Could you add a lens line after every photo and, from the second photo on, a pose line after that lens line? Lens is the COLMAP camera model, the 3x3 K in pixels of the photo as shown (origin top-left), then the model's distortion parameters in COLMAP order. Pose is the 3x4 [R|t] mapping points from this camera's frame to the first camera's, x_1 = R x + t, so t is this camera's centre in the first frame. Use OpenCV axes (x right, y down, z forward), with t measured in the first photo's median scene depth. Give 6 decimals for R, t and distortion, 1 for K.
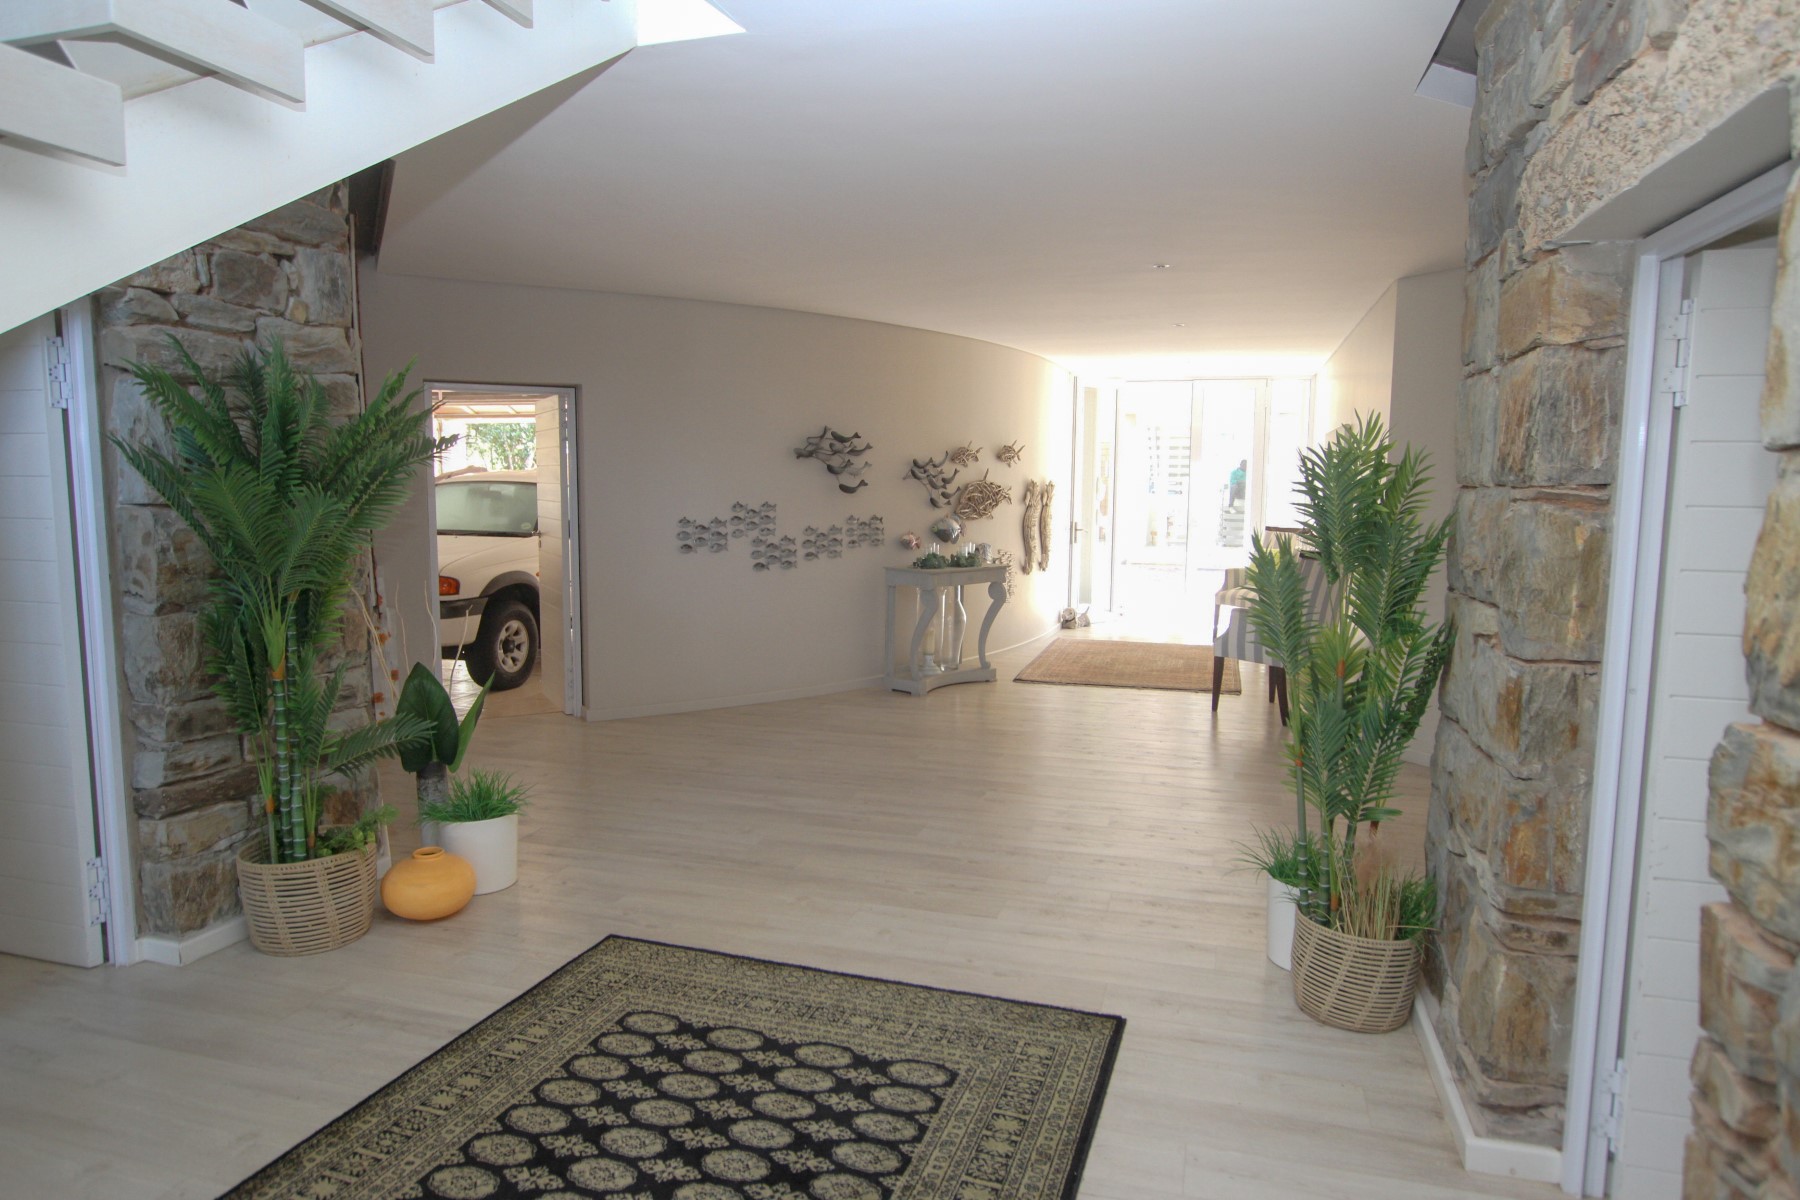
lens RADIAL K [[1091.4, 0, 902.8], [0, 1091.4, 601.3], [0, 0, 1]] dist [-0.009092, 0.006823]
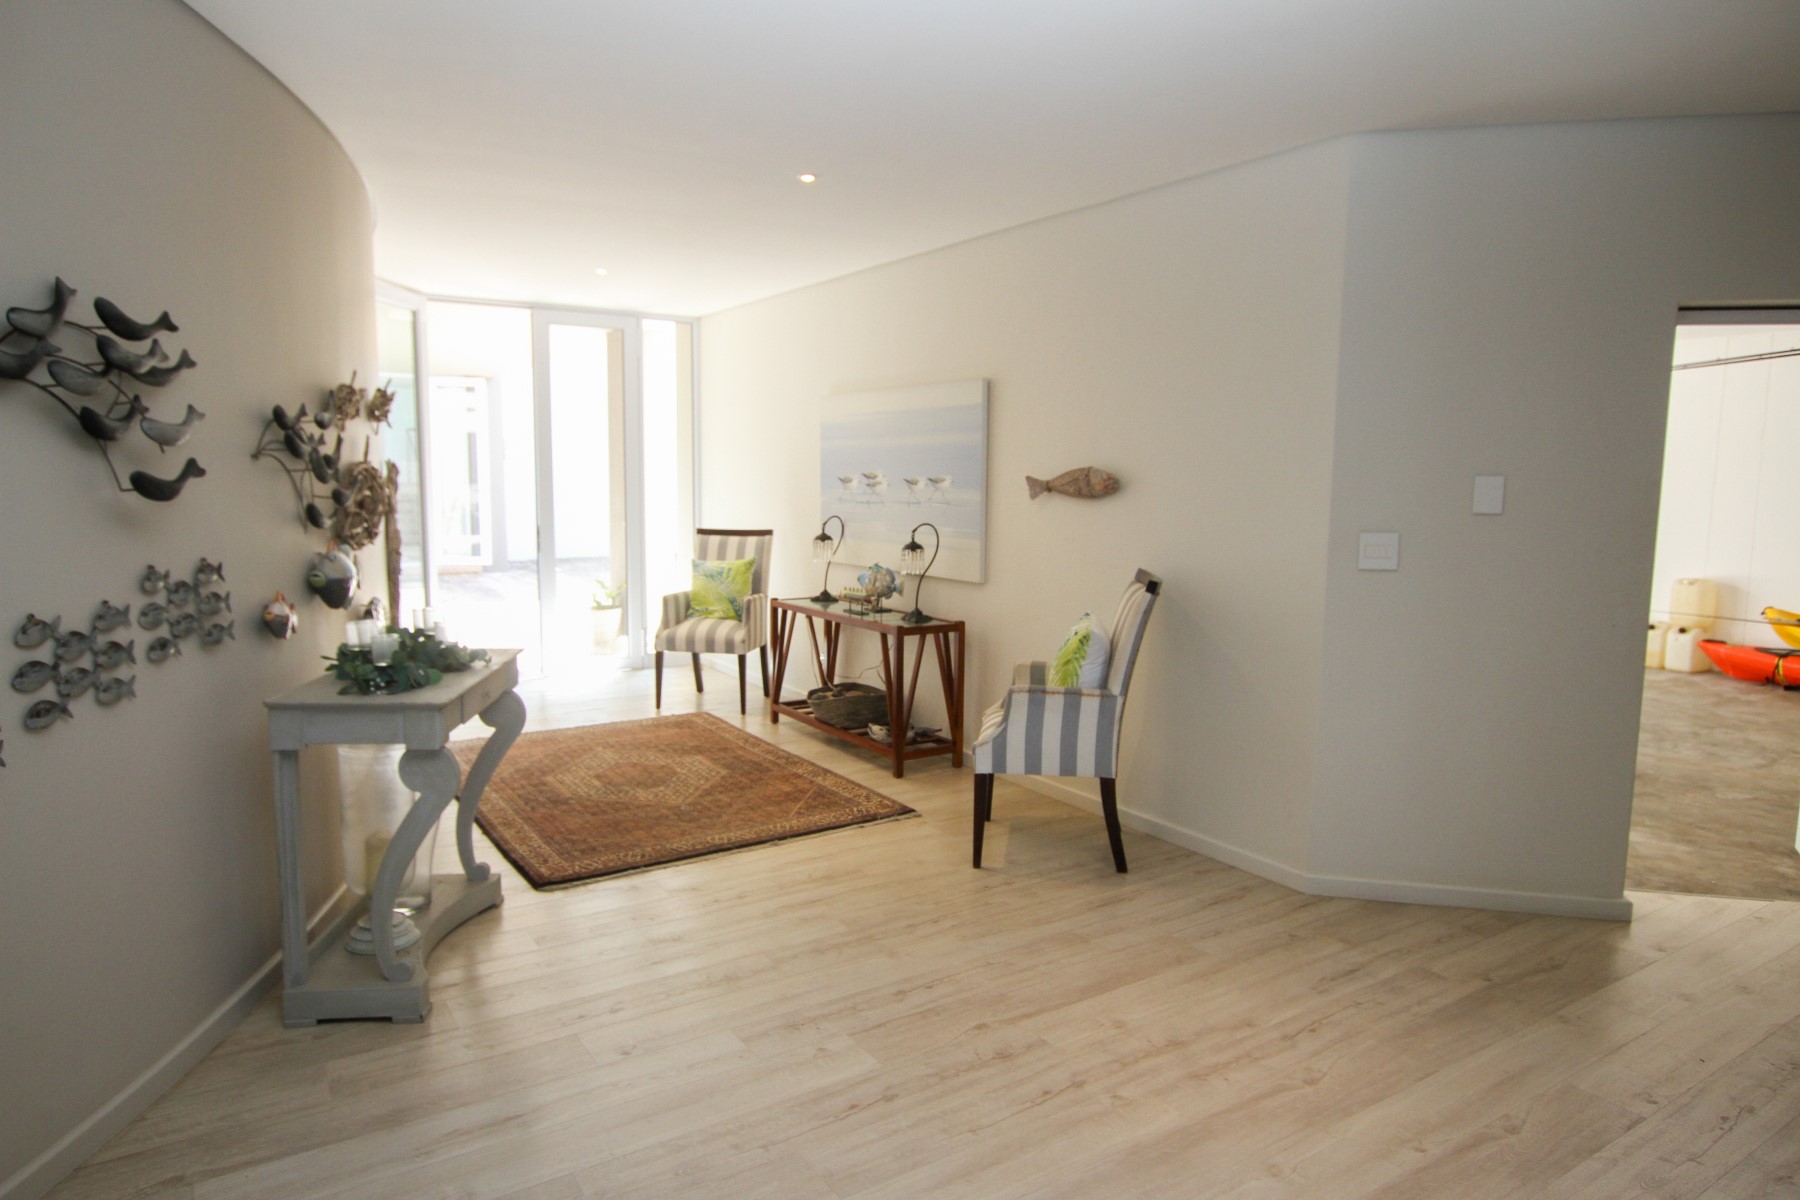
lens RADIAL K [[1091.4, 0, 894.1], [0, 1091.4, 601.4], [0, 0, 1]] dist [-0.009092, 0.006823]
pose [[0.636746, -0.096797, 0.764974, -0.158104], [0.084037, 0.994891, 0.055939, -0.068172], [-0.766480, 0.028668, 0.641628, 0.620328]]
